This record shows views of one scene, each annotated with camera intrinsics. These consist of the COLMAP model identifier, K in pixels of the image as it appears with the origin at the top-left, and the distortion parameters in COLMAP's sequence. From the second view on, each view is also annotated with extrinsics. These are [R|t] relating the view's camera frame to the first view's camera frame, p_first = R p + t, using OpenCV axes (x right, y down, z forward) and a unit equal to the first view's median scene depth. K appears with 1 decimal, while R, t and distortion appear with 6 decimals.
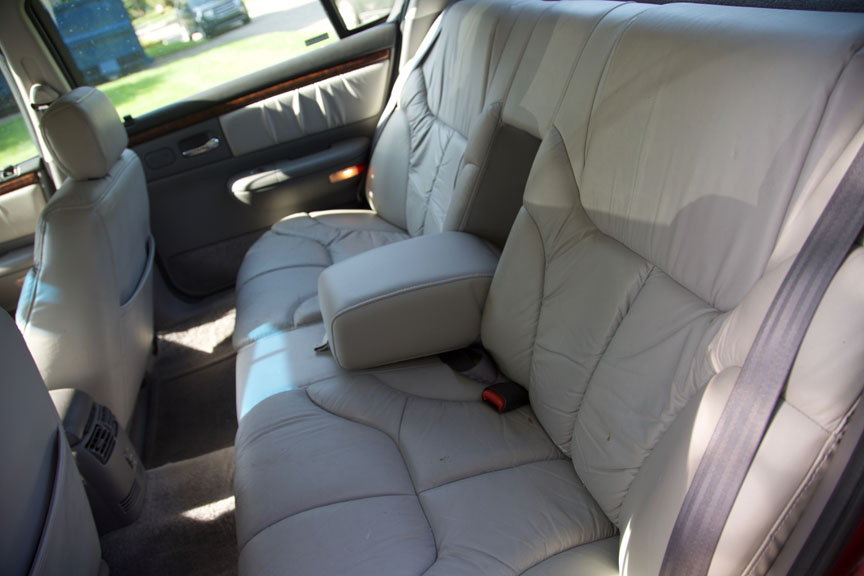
lens RADIAL K [[578.9, 0, 429.5], [0, 578.9, 287.9], [0, 0, 1]] dist [-0.126381, 0.055205]
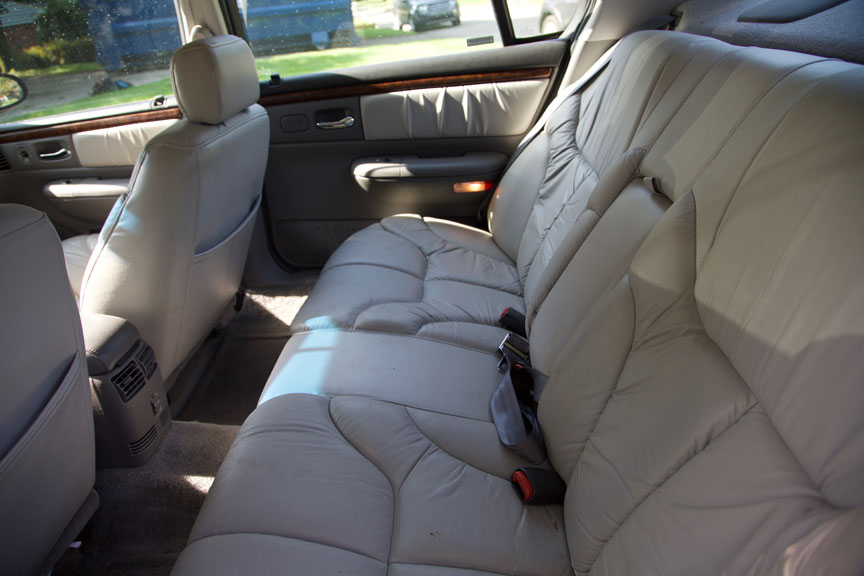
lens RADIAL K [[578.9, 0, 426.7], [0, 578.9, 289.0], [0, 0, 1]] dist [-0.126381, 0.055205]
pose [[0.927979, 0.289633, -0.234452, 0.058826], [-0.296232, 0.955088, 0.007369, -0.027498], [0.226056, 0.062614, 0.972100, 0.091138]]
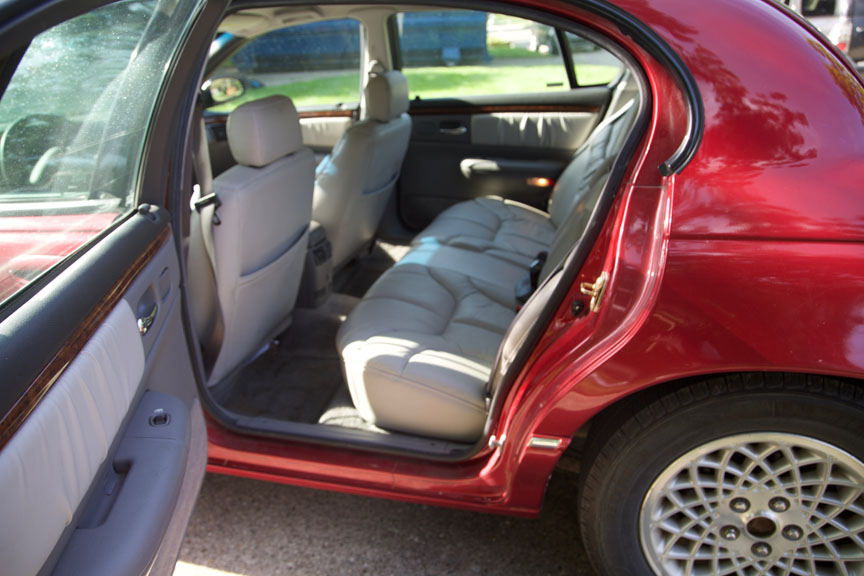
lens RADIAL K [[670.2, 0, 428.6], [0, 670.2, 283.7], [0, 0, 1]] dist [-0.078625, 0.034811]
pose [[0.830970, 0.376227, -0.409807, 0.409630], [-0.416482, 0.909090, -0.009906, 0.160022], [0.368824, 0.178909, 0.912119, -0.545622]]
